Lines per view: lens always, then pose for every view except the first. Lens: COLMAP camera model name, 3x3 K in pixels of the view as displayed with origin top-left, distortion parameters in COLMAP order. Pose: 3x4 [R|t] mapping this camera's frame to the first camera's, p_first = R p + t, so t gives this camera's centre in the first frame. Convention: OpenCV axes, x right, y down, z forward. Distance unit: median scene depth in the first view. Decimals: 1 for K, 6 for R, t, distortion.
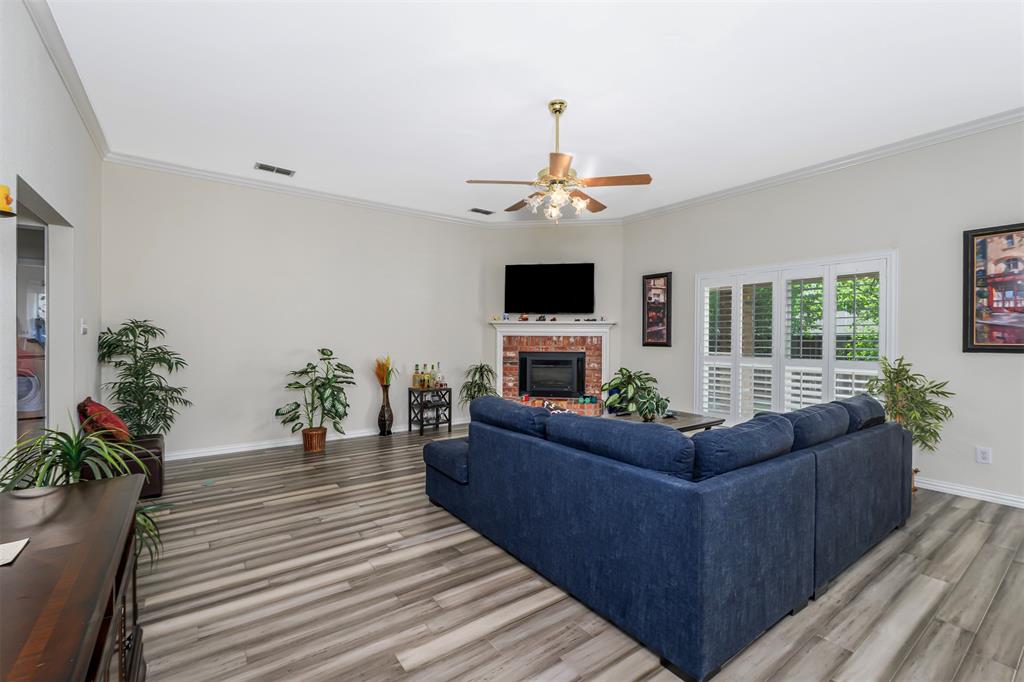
lens RADIAL K [[442.5, 0, 515.3], [0, 442.5, 344.1], [0, 0, 1]] dist [-0.001163, -0.000272]
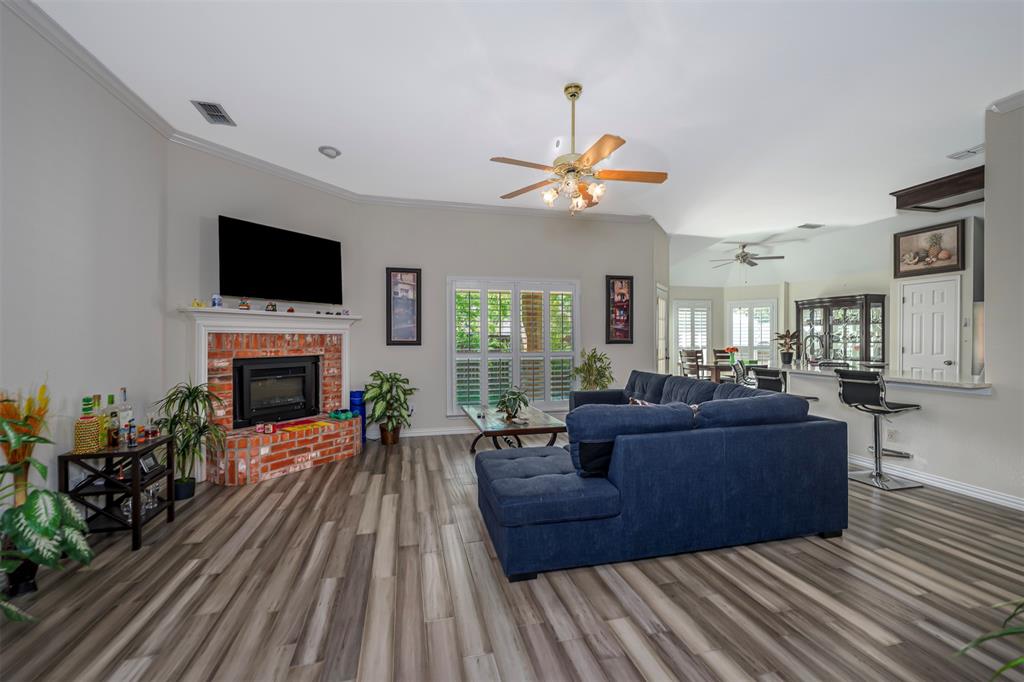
lens RADIAL K [[442.5, 0, 515.3], [0, 442.5, 344.1], [0, 0, 1]] dist [-0.001163, -0.000272]
pose [[0.359909, -0.018426, 0.932806, -0.470549], [0.014058, 0.999799, 0.014325, -0.007145], [-0.932882, 0.007958, 0.360095, 0.439984]]
